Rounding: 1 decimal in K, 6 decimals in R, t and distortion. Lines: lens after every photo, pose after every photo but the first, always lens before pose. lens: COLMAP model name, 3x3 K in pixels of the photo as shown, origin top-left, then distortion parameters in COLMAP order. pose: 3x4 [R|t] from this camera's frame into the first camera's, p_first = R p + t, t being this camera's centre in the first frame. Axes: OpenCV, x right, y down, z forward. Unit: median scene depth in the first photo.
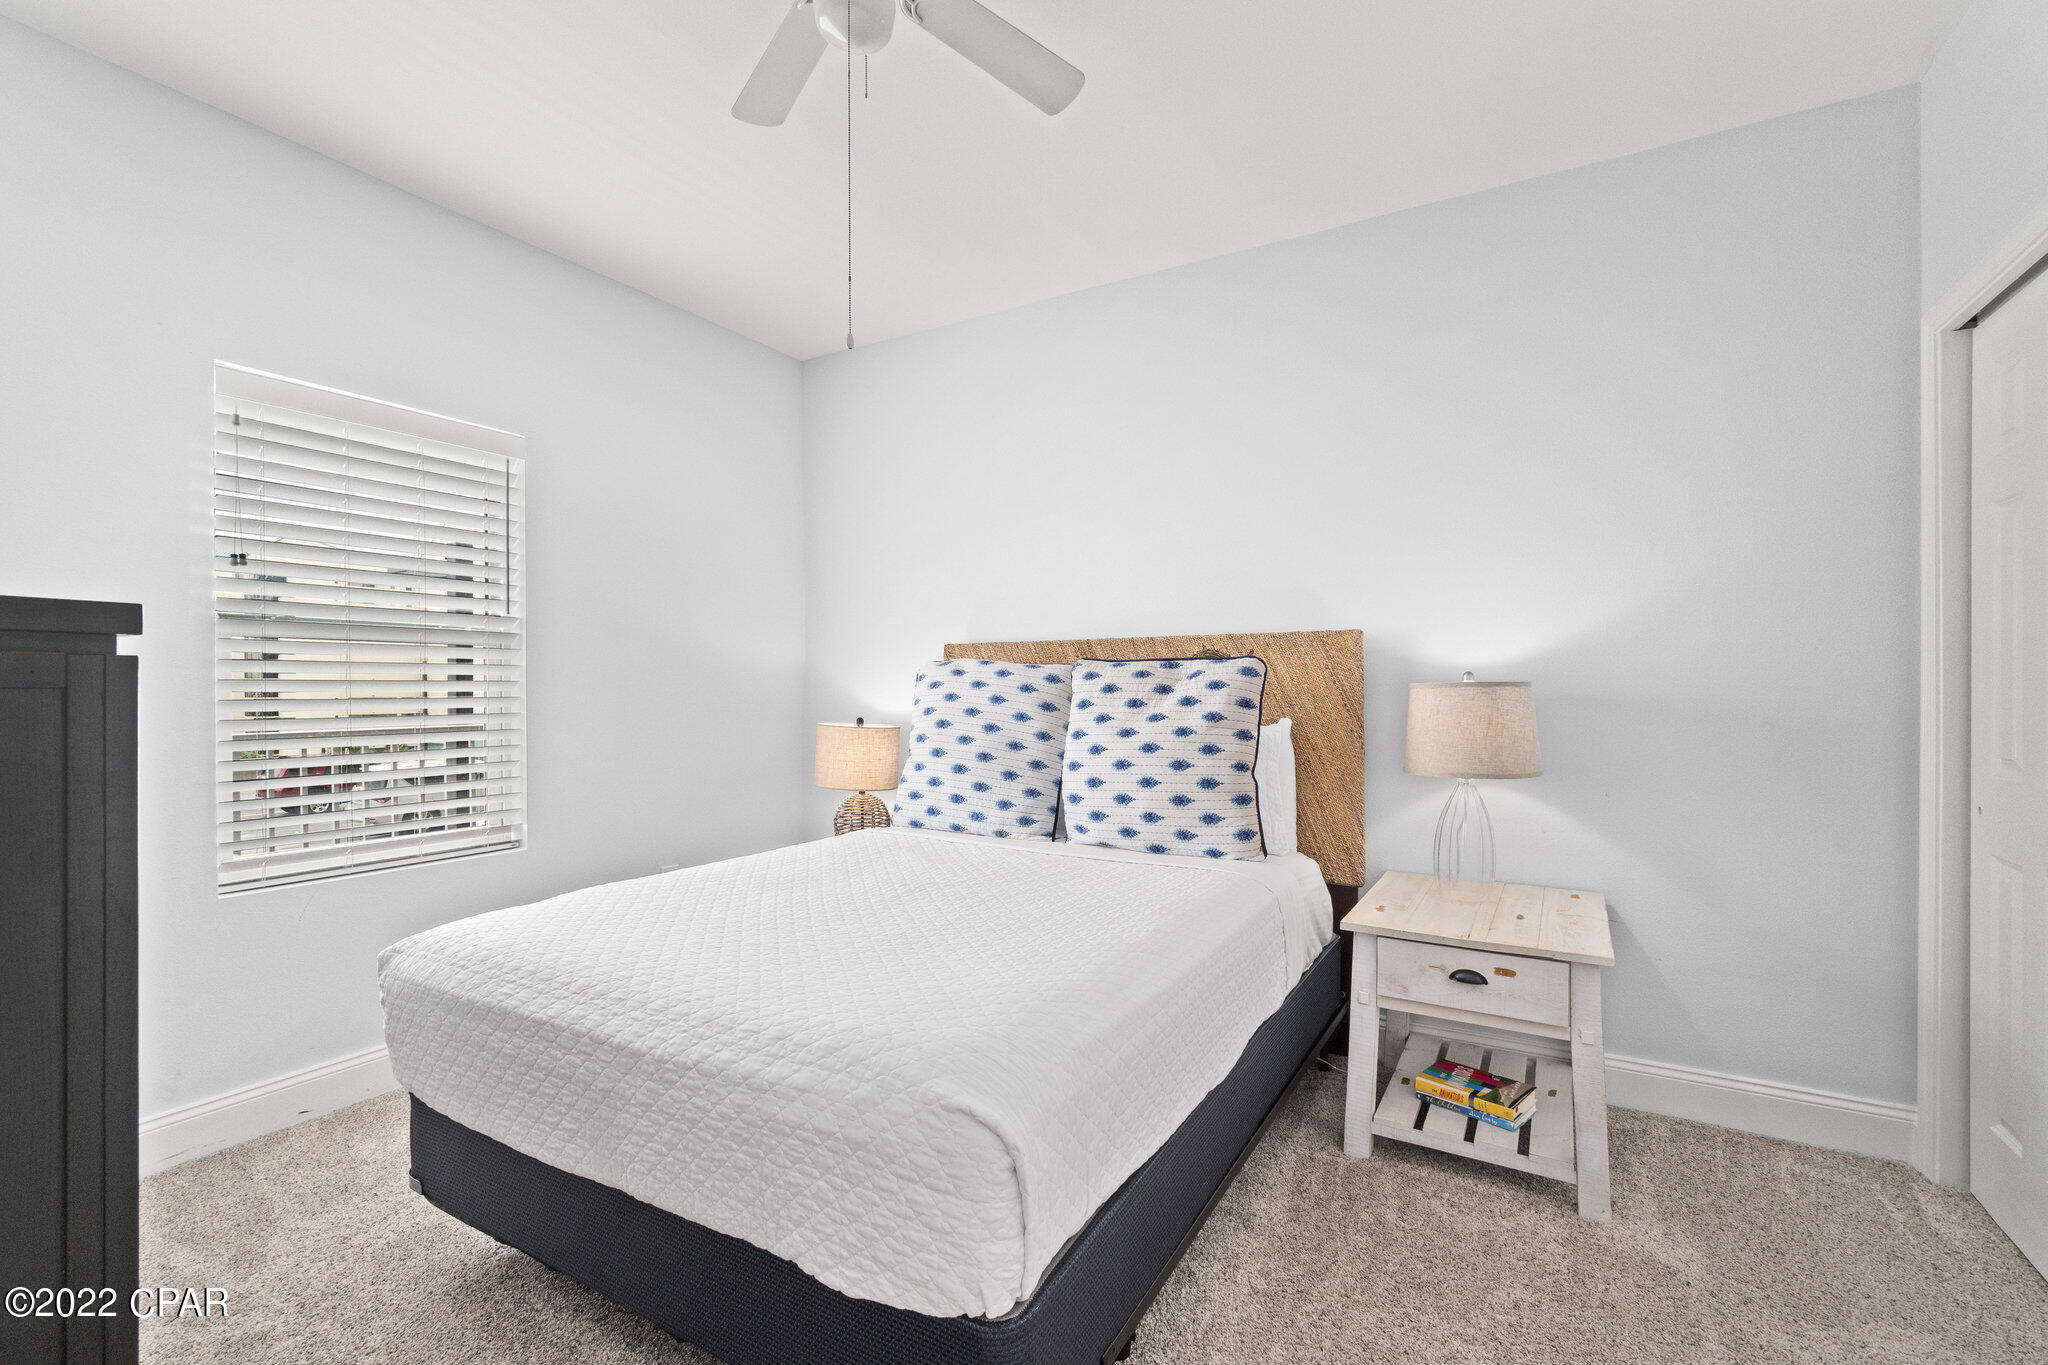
lens RADIAL K [[886.9, 0, 1026.6], [0, 886.9, 684.9], [0, 0, 1]] dist [-0.006092, 0.002187]
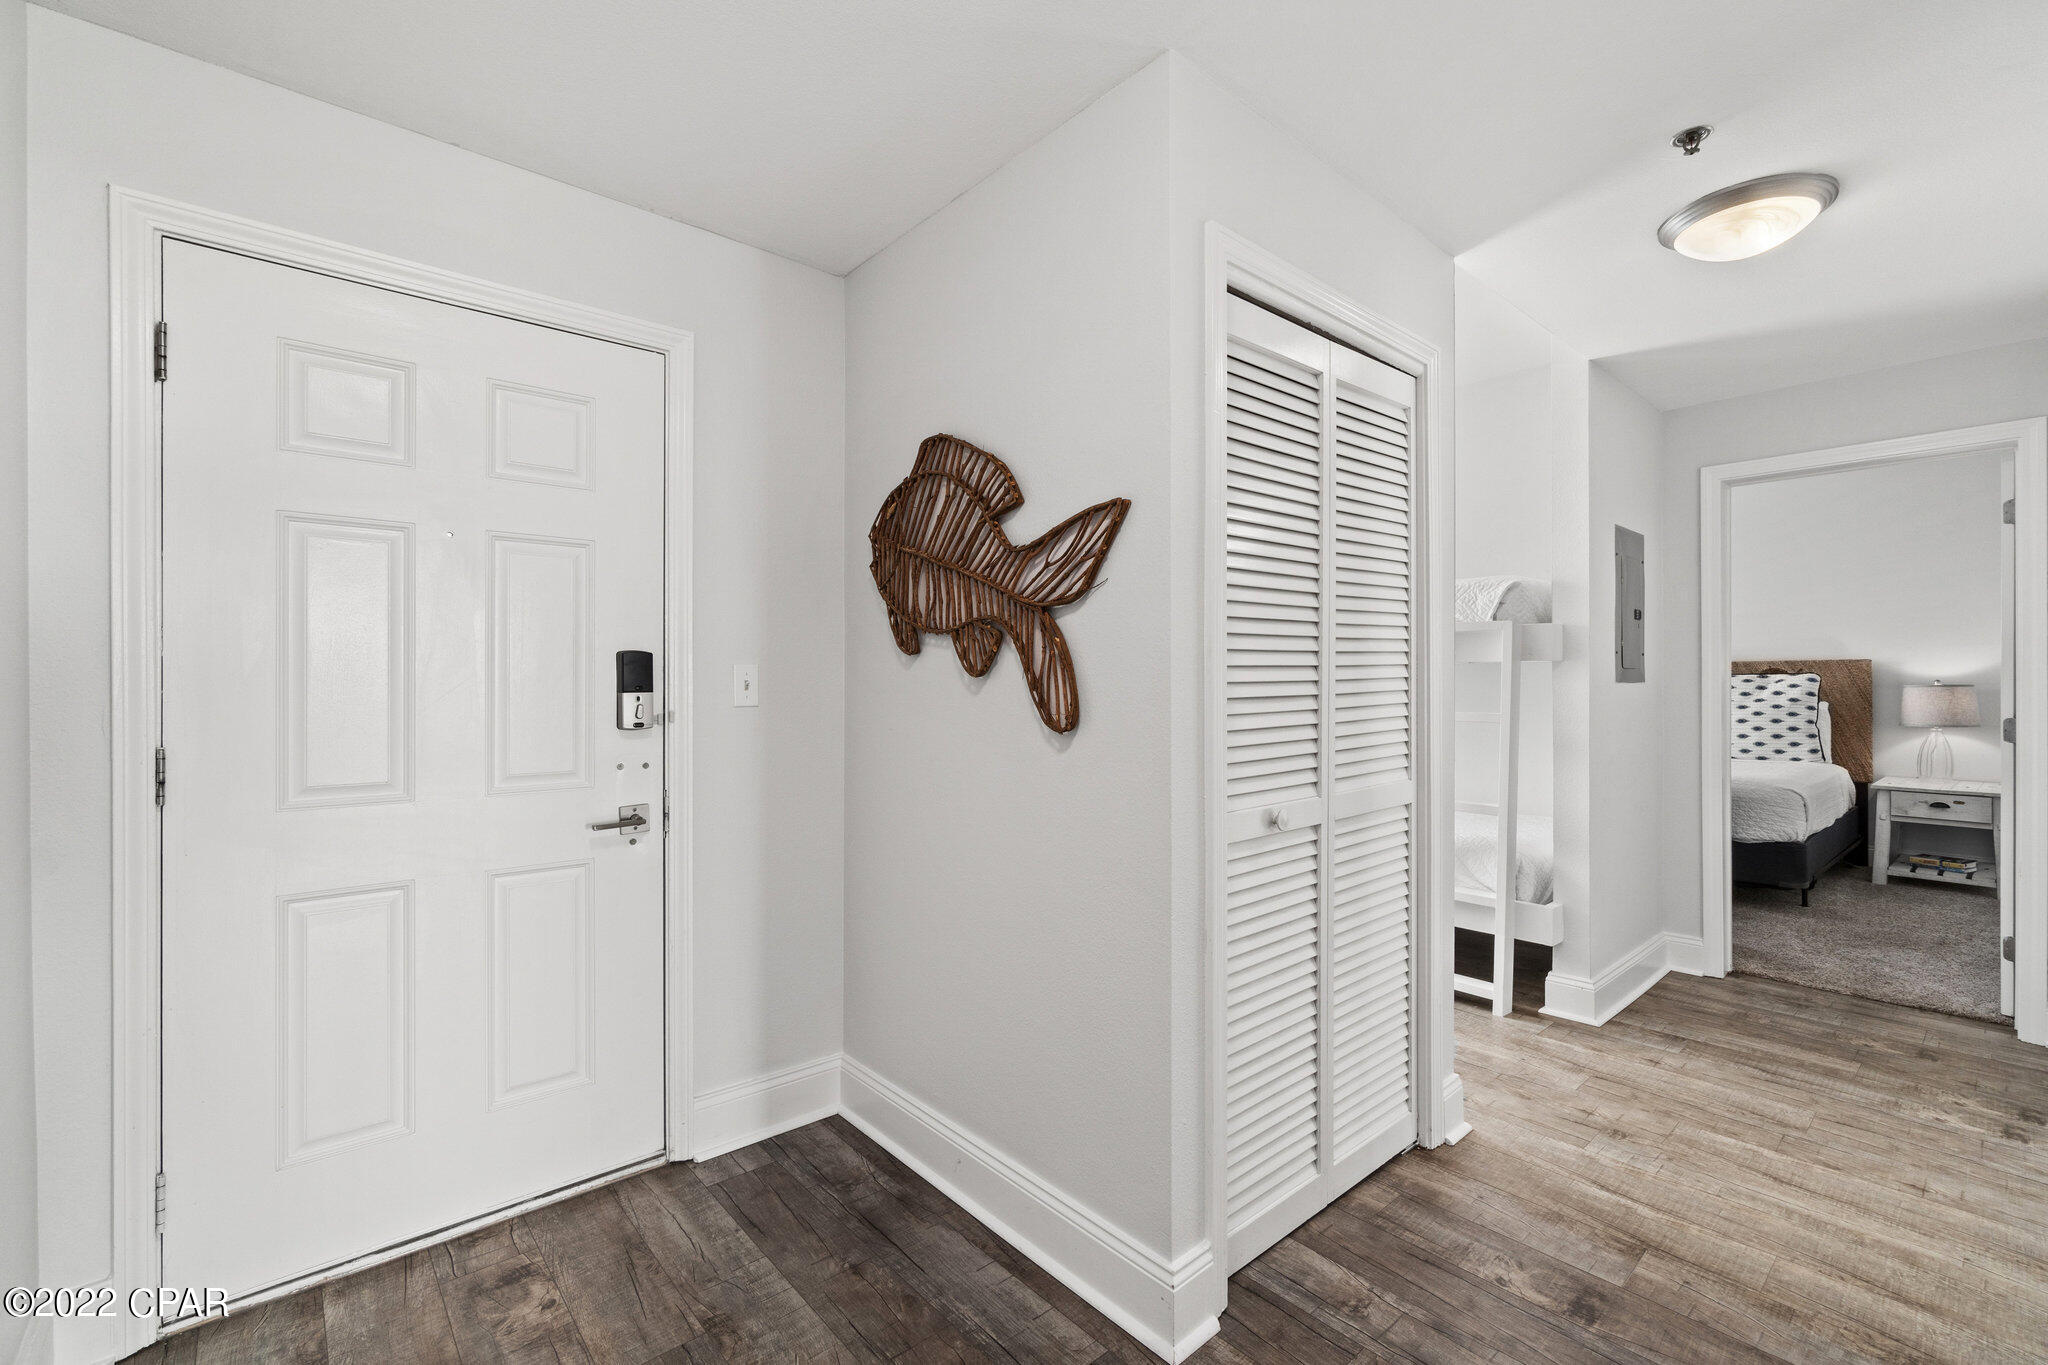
lens RADIAL K [[886.9, 0, 1022.6], [0, 886.9, 680.2], [0, 0, 1]] dist [-0.006092, 0.002187]
pose [[0.948835, 0.000094, -0.315773, -0.954457], [-0.001549, 0.999989, -0.004357, -0.001106], [0.315769, 0.004623, 0.948825, -1.780320]]
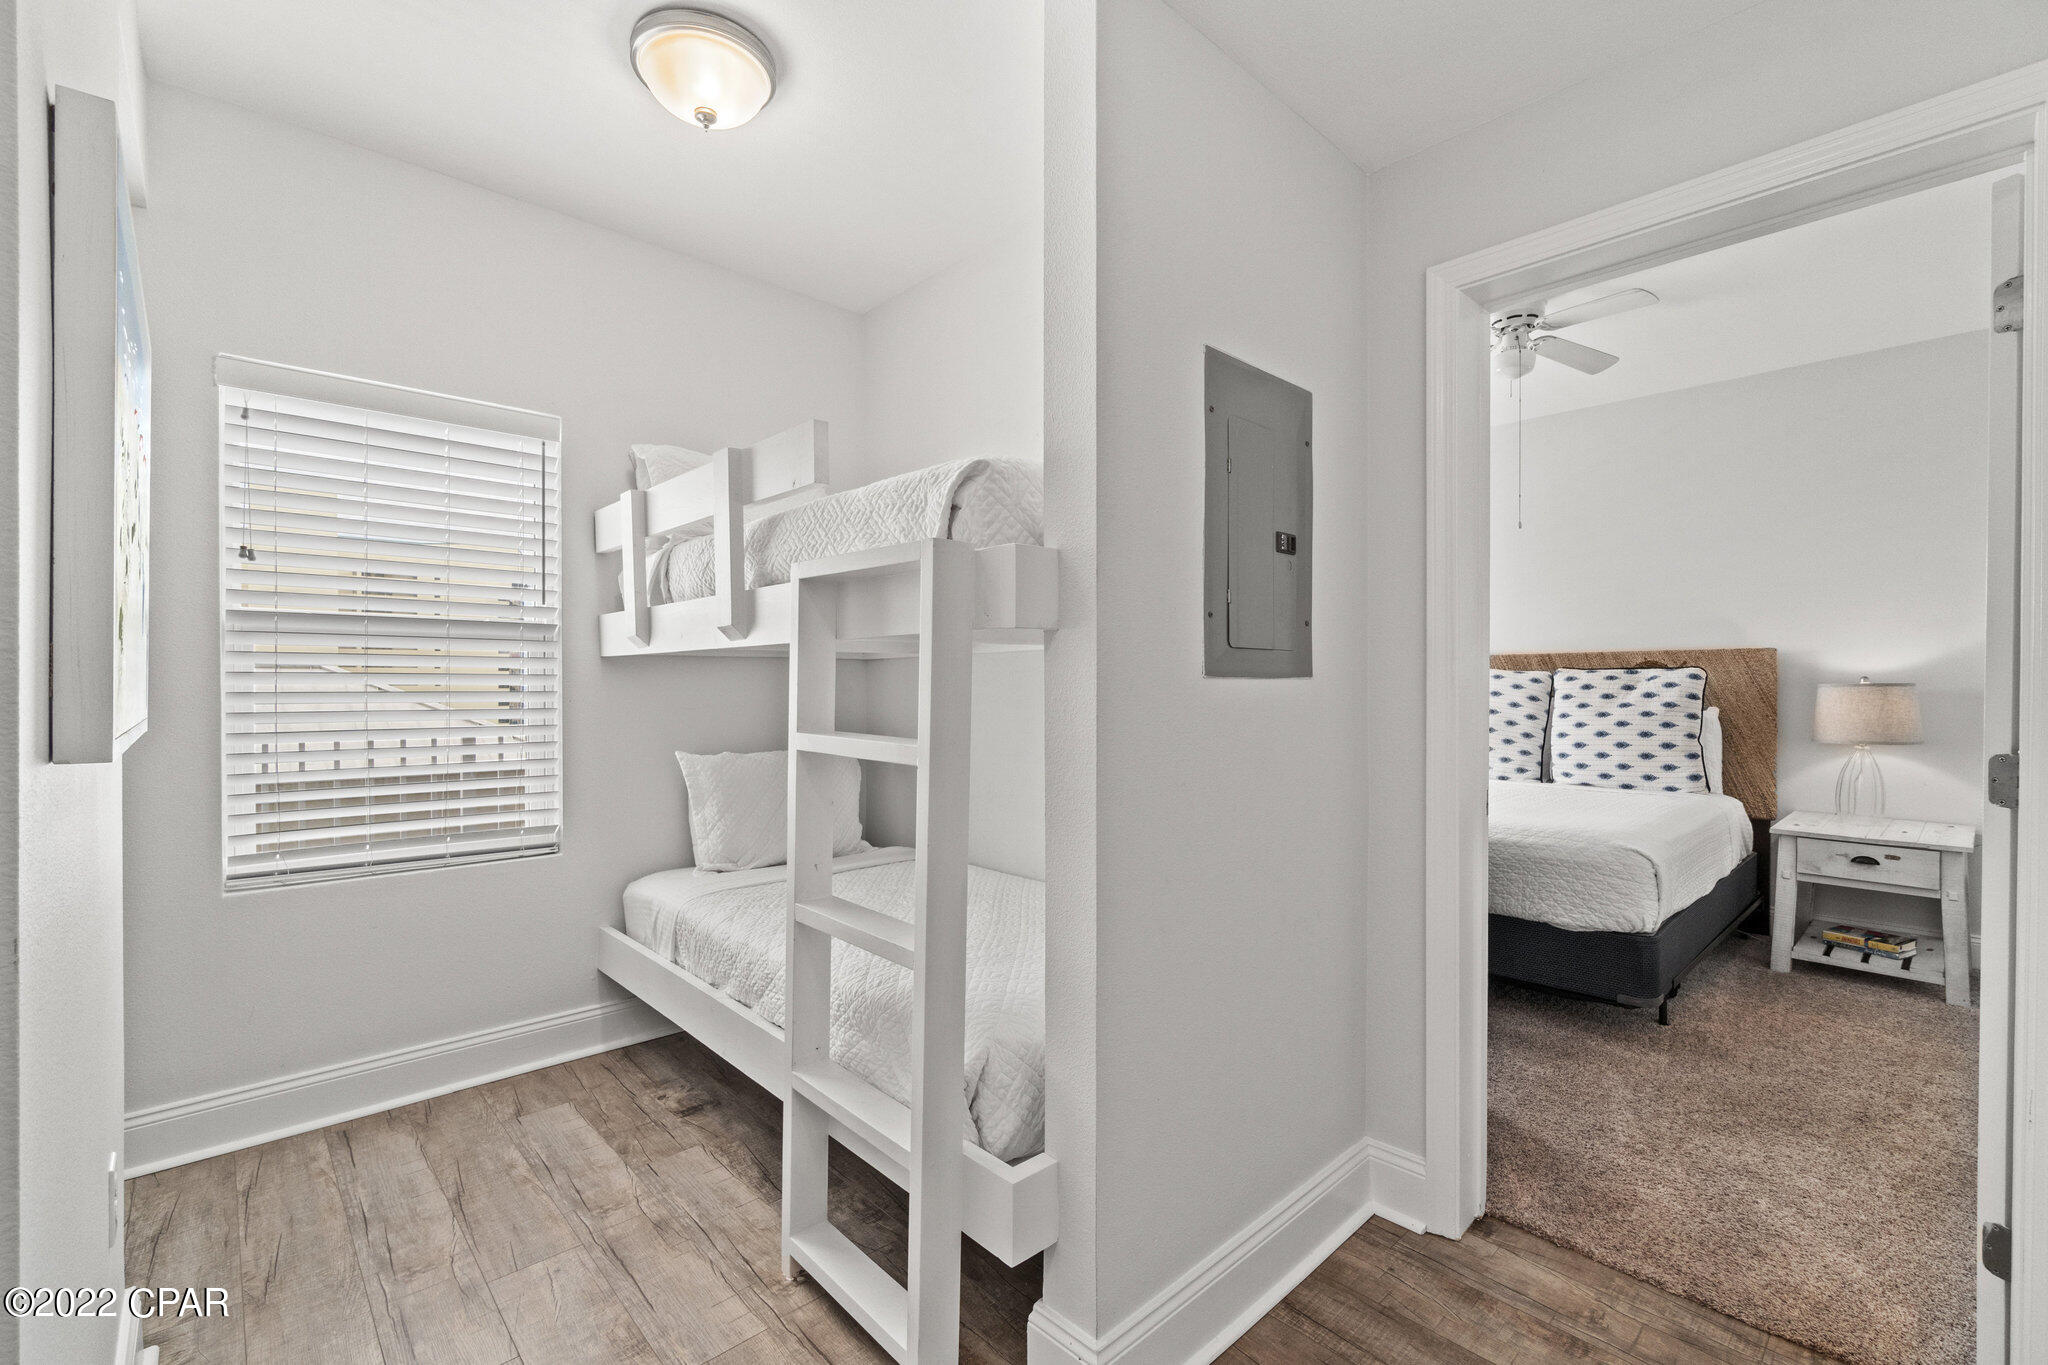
lens RADIAL K [[886.9, 0, 1022.5], [0, 886.9, 688.8], [0, 0, 1]] dist [-0.006092, 0.002187]
pose [[0.959964, 0.004203, -0.280093, -0.469925], [-0.002448, 0.999975, 0.006617, -0.000516], [0.280113, -0.005666, 0.959950, -0.872554]]
